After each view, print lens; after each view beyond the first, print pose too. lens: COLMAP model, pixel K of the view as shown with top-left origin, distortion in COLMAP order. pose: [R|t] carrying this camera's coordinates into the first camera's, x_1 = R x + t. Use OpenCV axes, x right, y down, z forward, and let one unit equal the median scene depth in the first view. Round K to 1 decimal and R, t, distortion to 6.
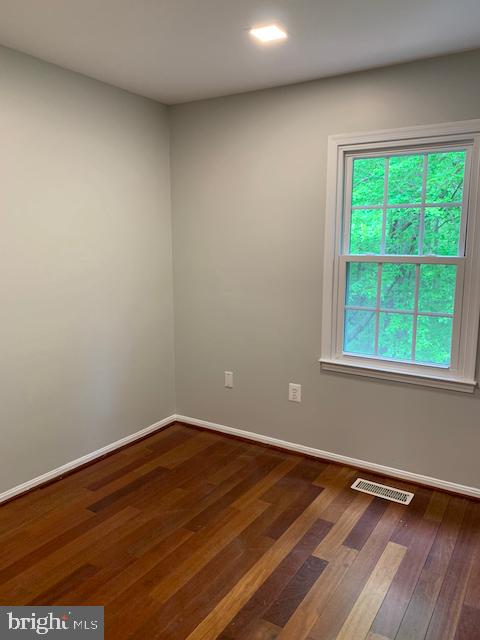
lens RADIAL K [[475.6, 0, 240.0], [0, 475.6, 320.0], [0, 0, 1]] dist [0.076737, -0.191075]
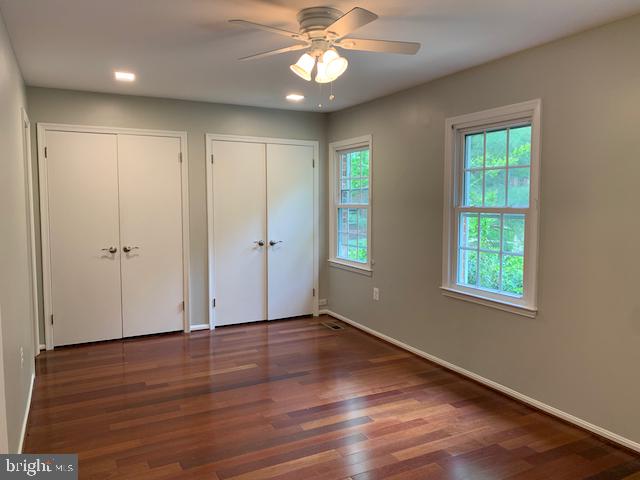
lens RADIAL K [[475.6, 0, 320.0], [0, 475.6, 240.0], [0, 0, 1]] dist [0.076737, -0.191075]
pose [[0.873192, 0.044276, -0.485360, 0.504478], [-0.083255, 0.994778, -0.059033, 0.061415], [0.480212, 0.091956, 0.872319, -0.317186]]
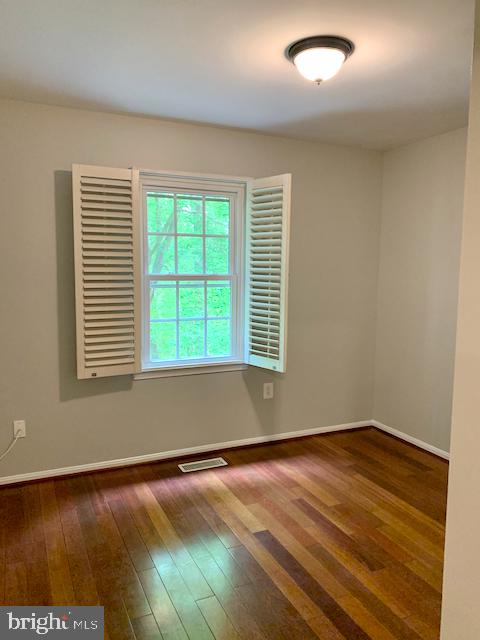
lens RADIAL K [[475.6, 0, 240.0], [0, 475.6, 320.0], [0, 0, 1]] dist [0.076737, -0.191075]
pose [[0.522893, -0.114991, 0.844606, -0.725125], [0.105031, 0.992000, 0.070034, -0.099715], [-0.845903, 0.052089, 0.530788, 0.268967]]
